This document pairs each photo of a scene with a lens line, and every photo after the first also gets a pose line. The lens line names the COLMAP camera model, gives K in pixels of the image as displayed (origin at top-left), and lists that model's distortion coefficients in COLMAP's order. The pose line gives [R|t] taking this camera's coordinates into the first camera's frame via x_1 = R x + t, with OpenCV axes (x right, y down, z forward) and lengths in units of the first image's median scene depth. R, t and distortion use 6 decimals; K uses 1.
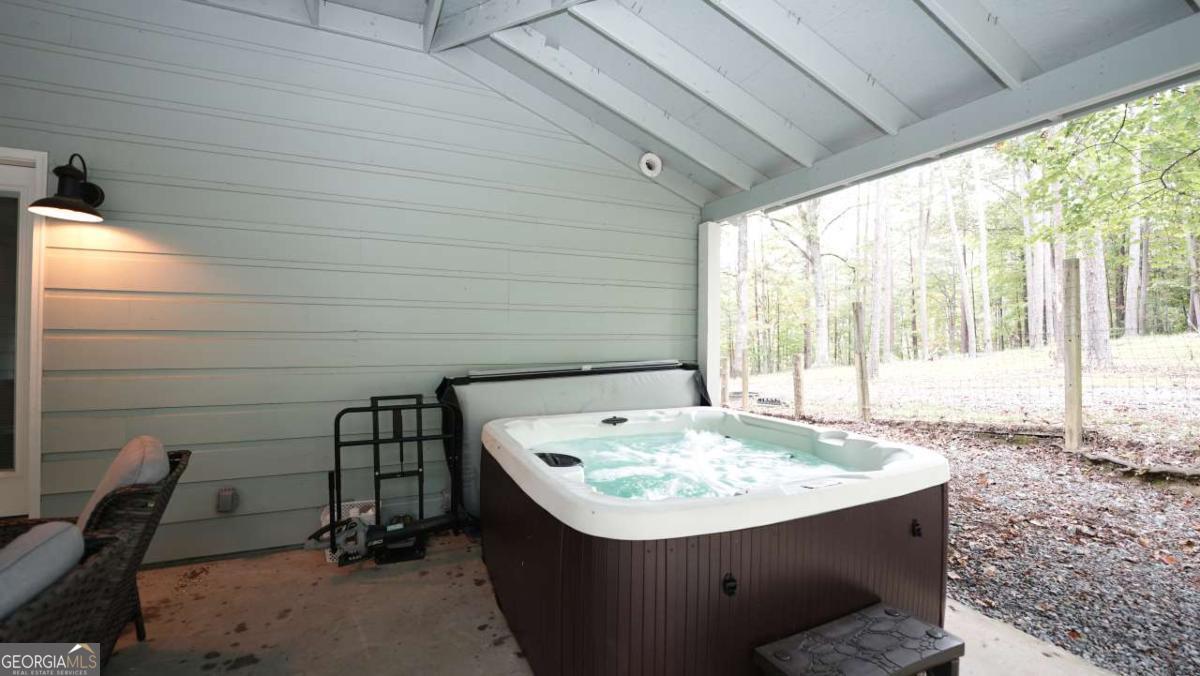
lens RADIAL K [[488.9, 0, 600.0], [0, 488.9, 338.0], [0, 0, 1]] dist [-0.020804, 0.000251]
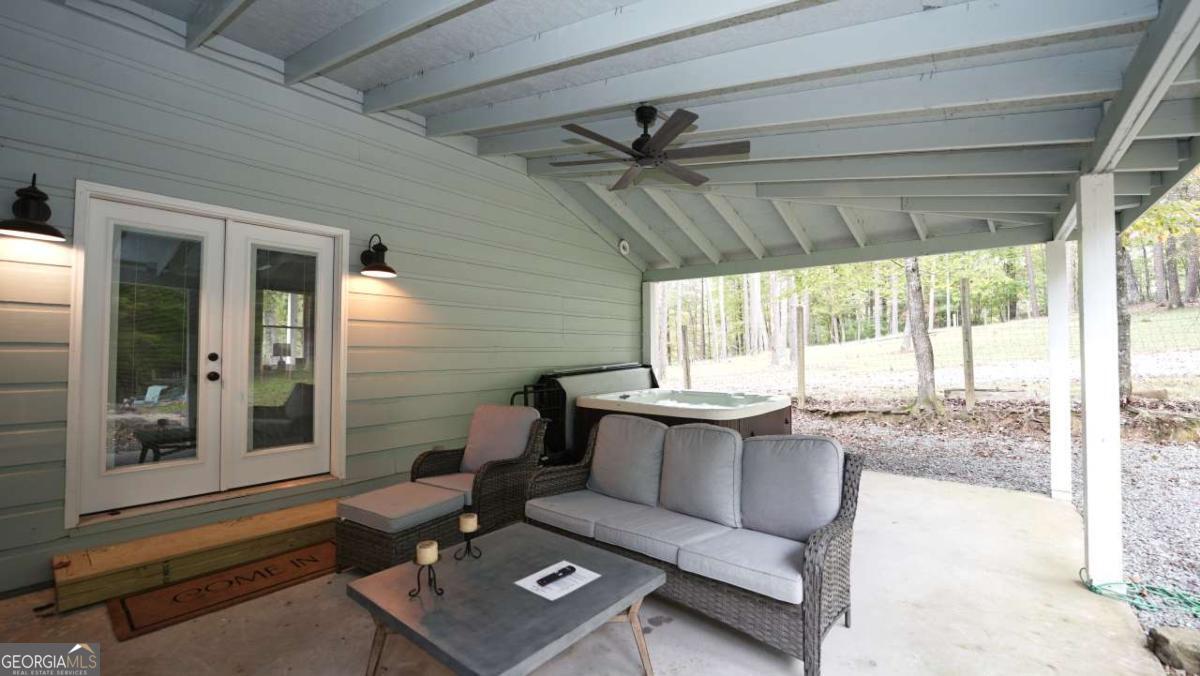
lens RADIAL K [[482.3, 0, 602.3], [0, 482.3, 340.1], [0, 0, 1]] dist [-0.002353, 0.000010]
pose [[0.898501, 0.003538, 0.438957, -0.722134], [0.004141, 0.999855, -0.016534, -0.006437], [-0.438952, 0.016673, 0.898356, -0.481912]]
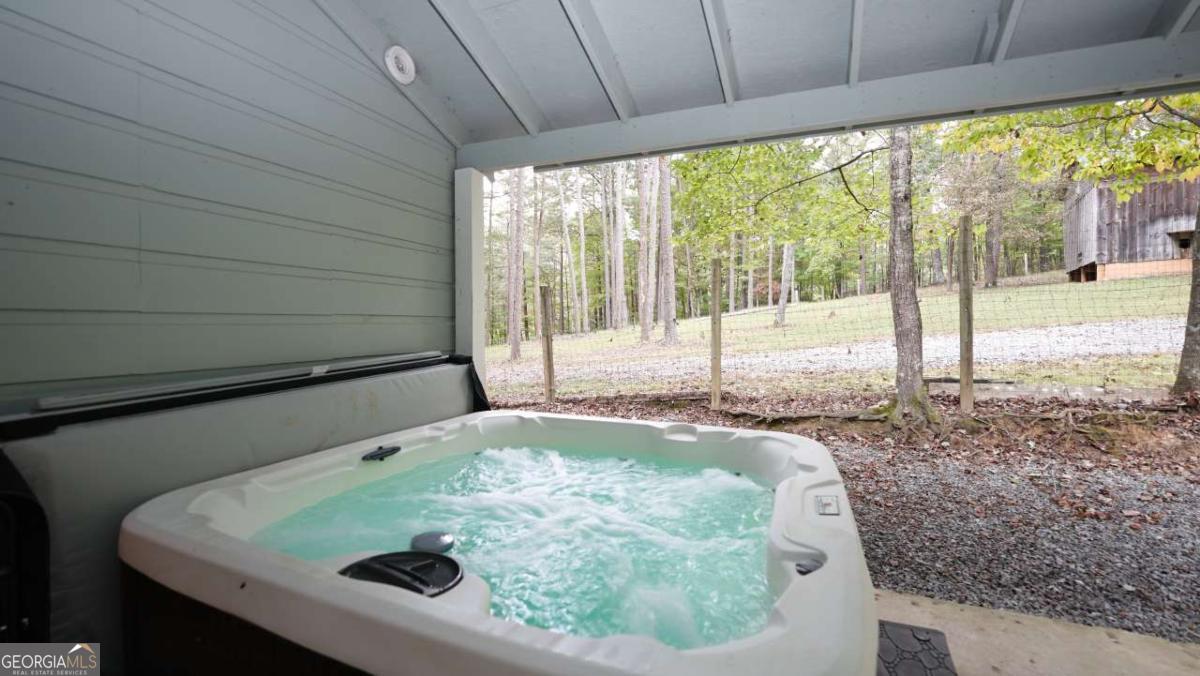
lens RADIAL K [[490.3, 0, 602.0], [0, 490.3, 337.6], [0, 0, 1]] dist [-0.019277, 0.001004]
pose [[0.735552, -0.022869, 0.677082, -0.160089], [0.001297, 0.999476, 0.032349, 0.001946], [-0.677467, -0.022916, 0.735196, 0.316372]]
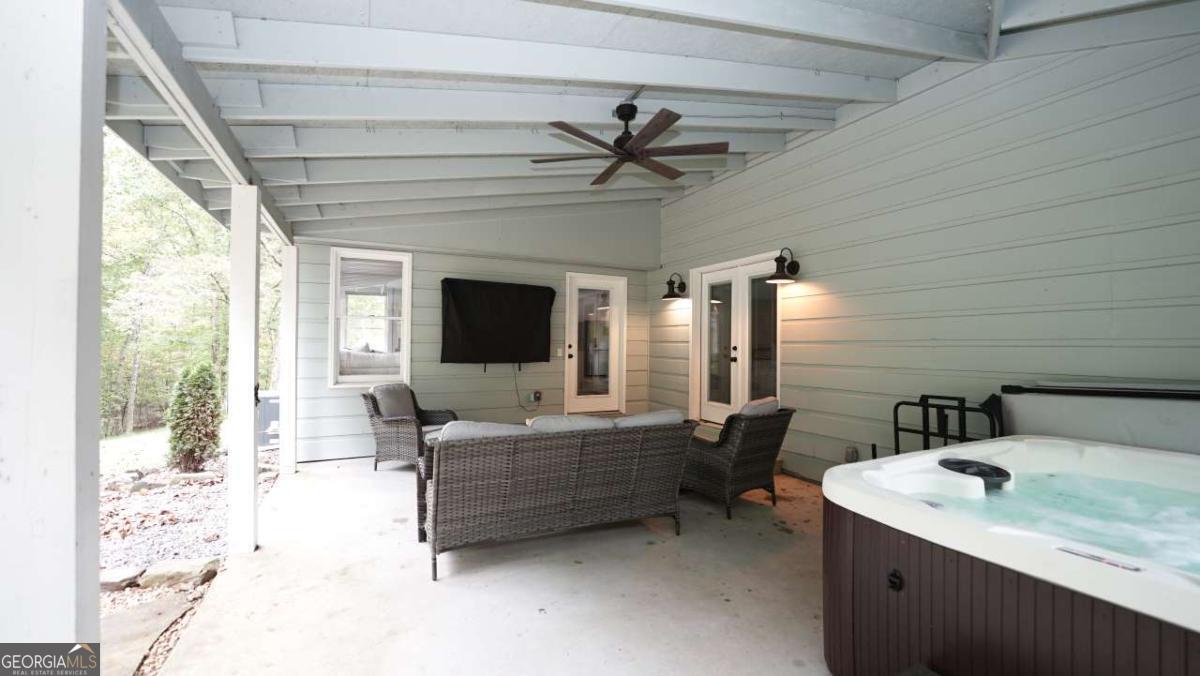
lens RADIAL K [[496.3, 0, 601.2], [0, 496.3, 335.2], [0, 0, 1]] dist [-0.000117, 0.000159]
pose [[0.031010, -0.026265, -0.999174, 0.532413], [-0.001737, 0.999652, -0.026332, 0.007390], [0.999518, 0.002552, 0.030954, 0.134353]]
